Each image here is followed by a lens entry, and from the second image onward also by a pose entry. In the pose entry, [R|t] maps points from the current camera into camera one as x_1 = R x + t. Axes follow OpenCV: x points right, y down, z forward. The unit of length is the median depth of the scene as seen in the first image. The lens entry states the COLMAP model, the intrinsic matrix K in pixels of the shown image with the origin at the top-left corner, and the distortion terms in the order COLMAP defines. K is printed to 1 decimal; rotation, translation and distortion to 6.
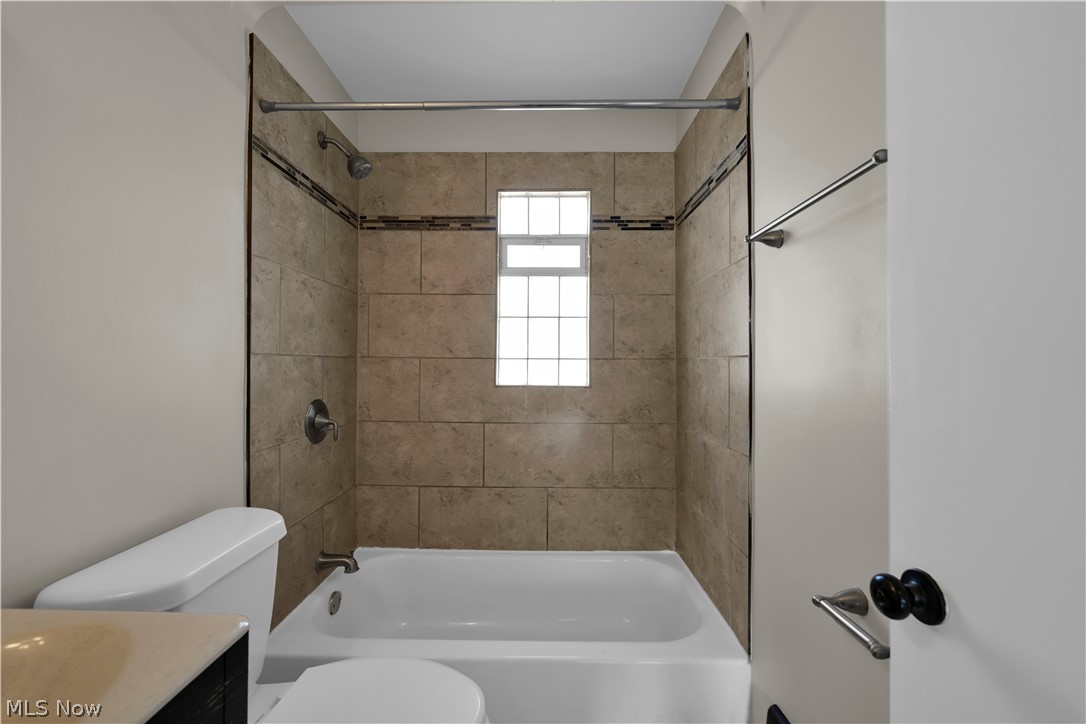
lens RADIAL K [[440.6, 0, 542.8], [0, 440.6, 364.1], [0, 0, 1]] dist [-0.000397, 0.000205]
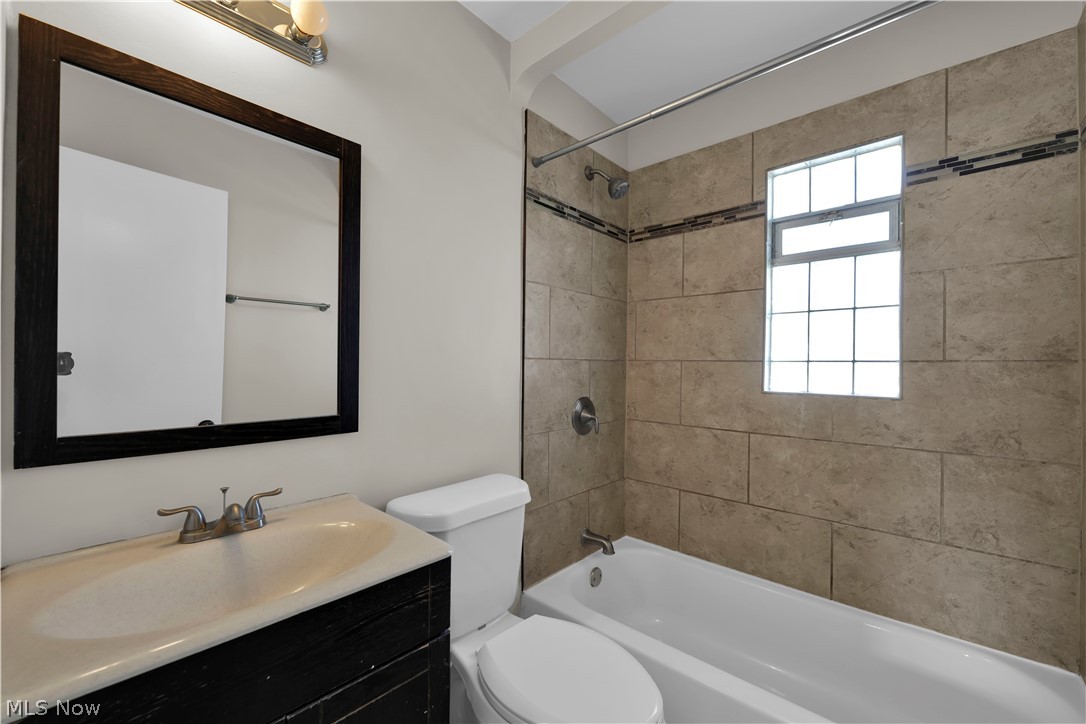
lens RADIAL K [[440.6, 0, 542.8], [0, 440.6, 364.1], [0, 0, 1]] dist [-0.000397, 0.000205]
pose [[0.750467, 0.000427, -0.660907, 0.145282], [-0.004947, 0.999975, -0.004971, -0.000261], [0.660889, 0.007000, 0.750451, 0.045587]]
